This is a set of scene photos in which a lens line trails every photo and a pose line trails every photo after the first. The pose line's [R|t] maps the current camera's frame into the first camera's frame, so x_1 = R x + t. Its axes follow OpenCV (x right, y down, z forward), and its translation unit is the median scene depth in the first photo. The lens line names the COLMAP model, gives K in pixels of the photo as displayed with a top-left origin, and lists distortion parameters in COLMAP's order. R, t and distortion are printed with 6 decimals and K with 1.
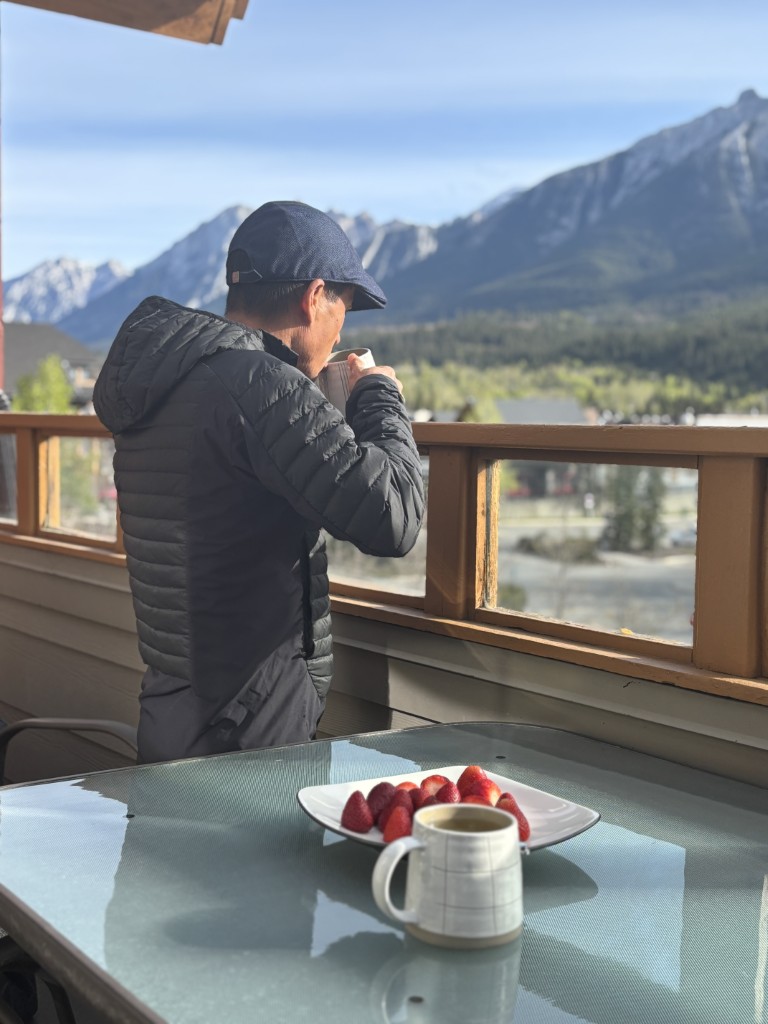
lens RADIAL K [[1296.7, 0, 384.0], [0, 1296.7, 512.0], [0, 0, 1]] dist [0.066163, -0.027274]
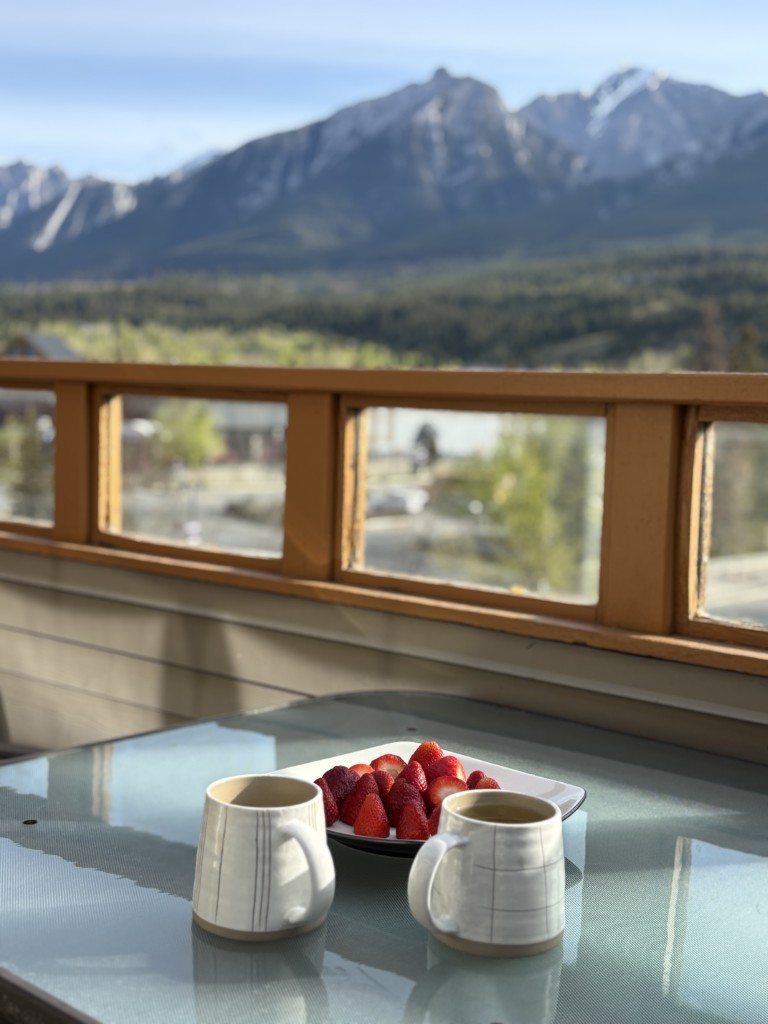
lens RADIAL K [[1296.7, 0, 384.0], [0, 1296.7, 512.0], [0, 0, 1]] dist [0.066163, -0.027274]
pose [[0.973935, -0.005134, 0.226767, -0.129731], [-0.000959, 0.999642, 0.026754, 0.010615], [-0.226823, -0.026274, 0.973581, 0.113279]]
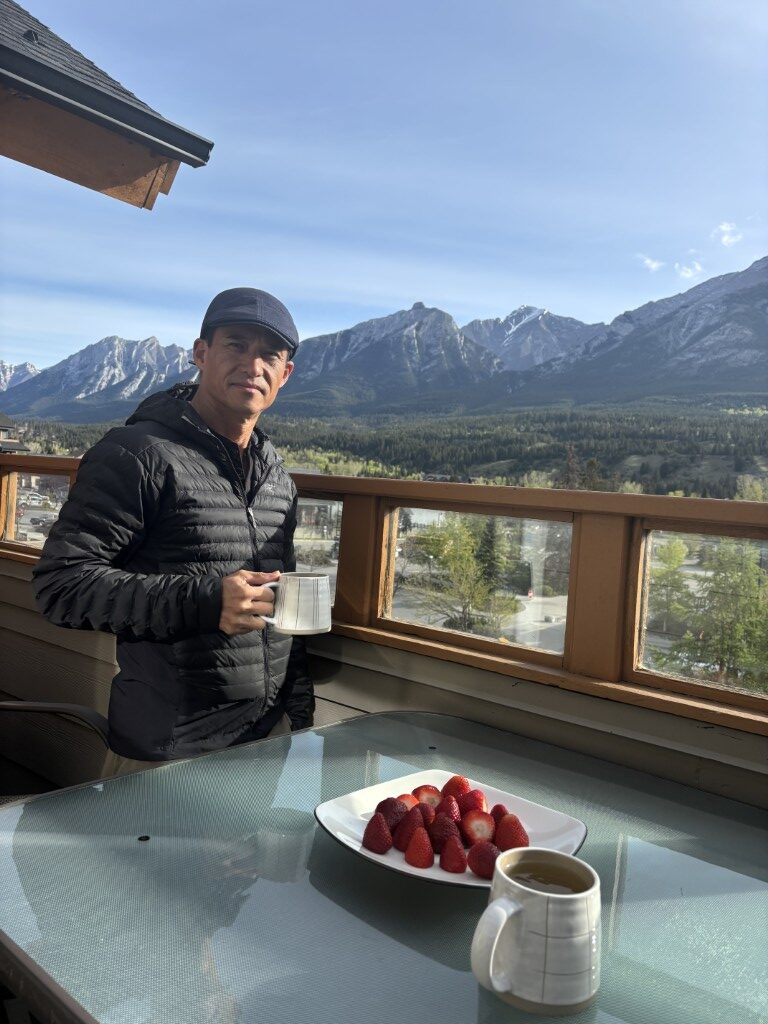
lens RADIAL K [[760.0, 0, 384.0], [0, 760.0, 512.0], [0, 0, 1]] dist [0.092745, -0.137450]
pose [[0.971084, 0.045979, 0.234268, -0.131386], [-0.039097, 0.998659, -0.033936, -0.009385], [-0.235514, 0.023795, 0.971580, 0.278352]]
